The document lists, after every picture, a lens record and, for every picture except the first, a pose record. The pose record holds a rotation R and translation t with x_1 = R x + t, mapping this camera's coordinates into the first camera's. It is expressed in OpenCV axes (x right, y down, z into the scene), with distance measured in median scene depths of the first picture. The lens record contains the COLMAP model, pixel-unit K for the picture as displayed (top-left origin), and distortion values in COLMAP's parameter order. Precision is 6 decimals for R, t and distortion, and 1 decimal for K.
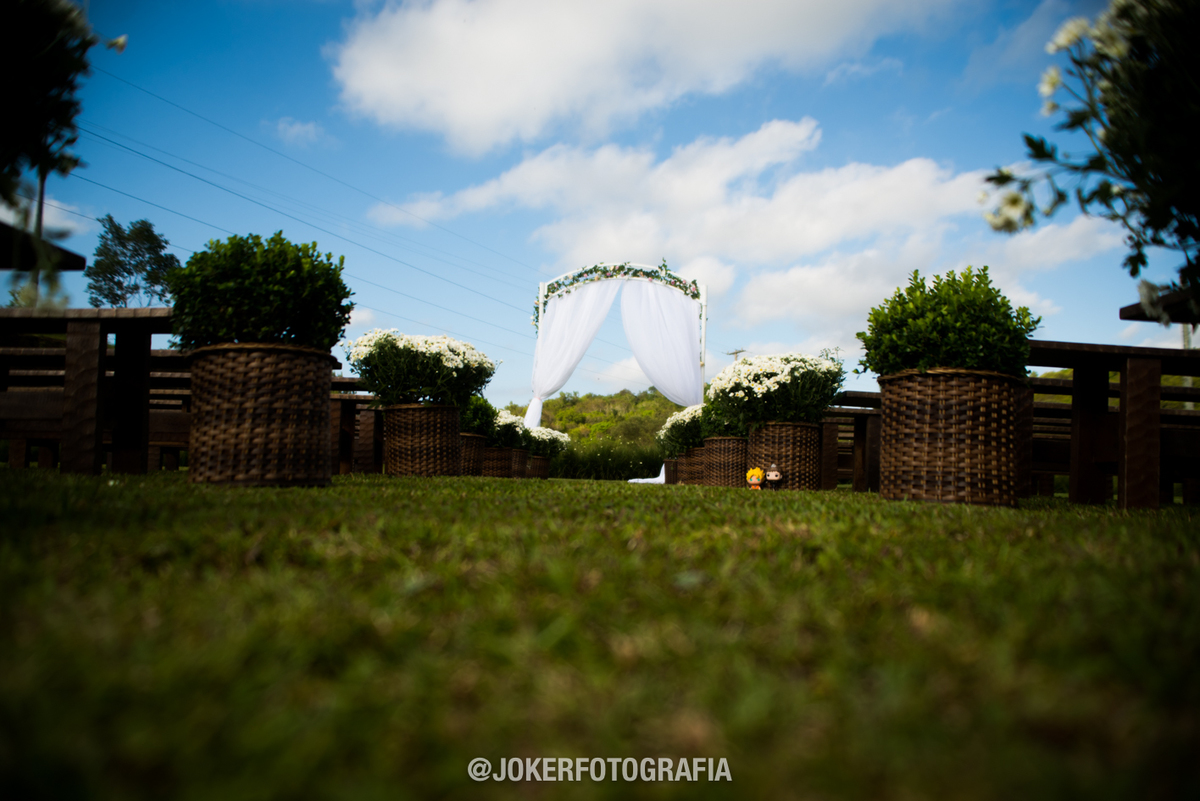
lens RADIAL K [[814.8, 0, 600.0], [0, 814.8, 400.5], [0, 0, 1]] dist [-0.073965, 0.058402]
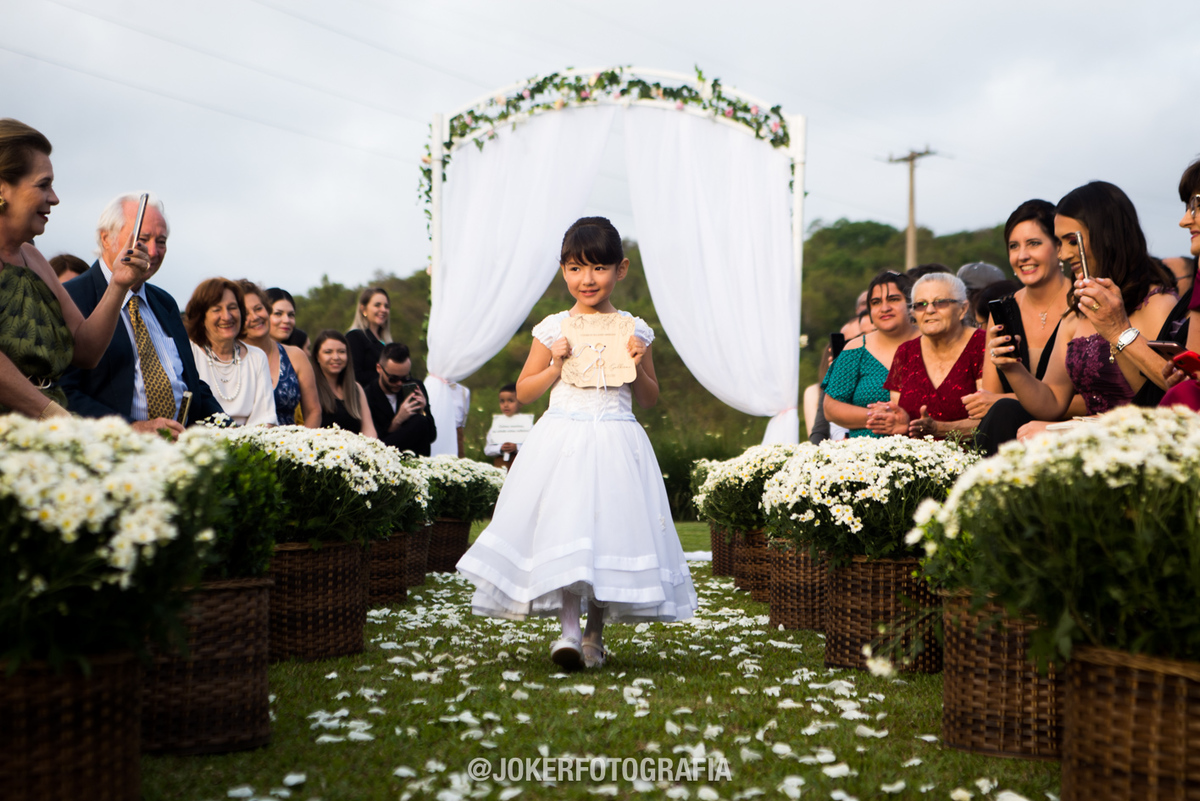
lens RADIAL K [[2212.0, 0, 600.0], [0, 2212.0, 400.5], [0, 0, 1]] dist [0.390632, -0.018795]
pose [[0.999722, -0.015165, 0.018079, -0.018944], [0.013835, 0.997344, 0.071508, -0.219823], [-0.019116, -0.071238, 0.997276, -0.699392]]
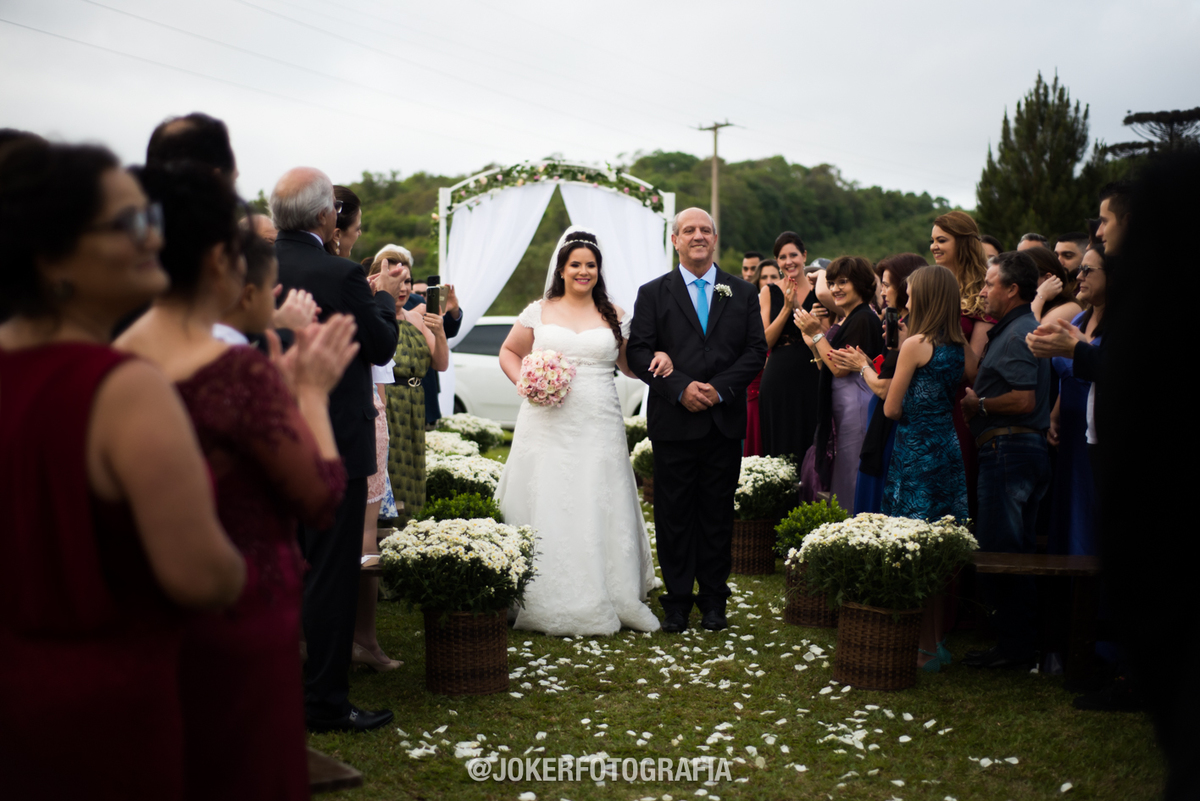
lens RADIAL K [[1807.6, 0, 601.9], [0, 1807.6, 352.7], [0, 0, 1]] dist [-0.016303, 0.106951]
pose [[0.994693, -0.013813, 0.101959, -0.286341], [0.001269, 0.992519, 0.122086, -0.579775], [-0.102882, -0.121309, 0.987269, -1.746645]]
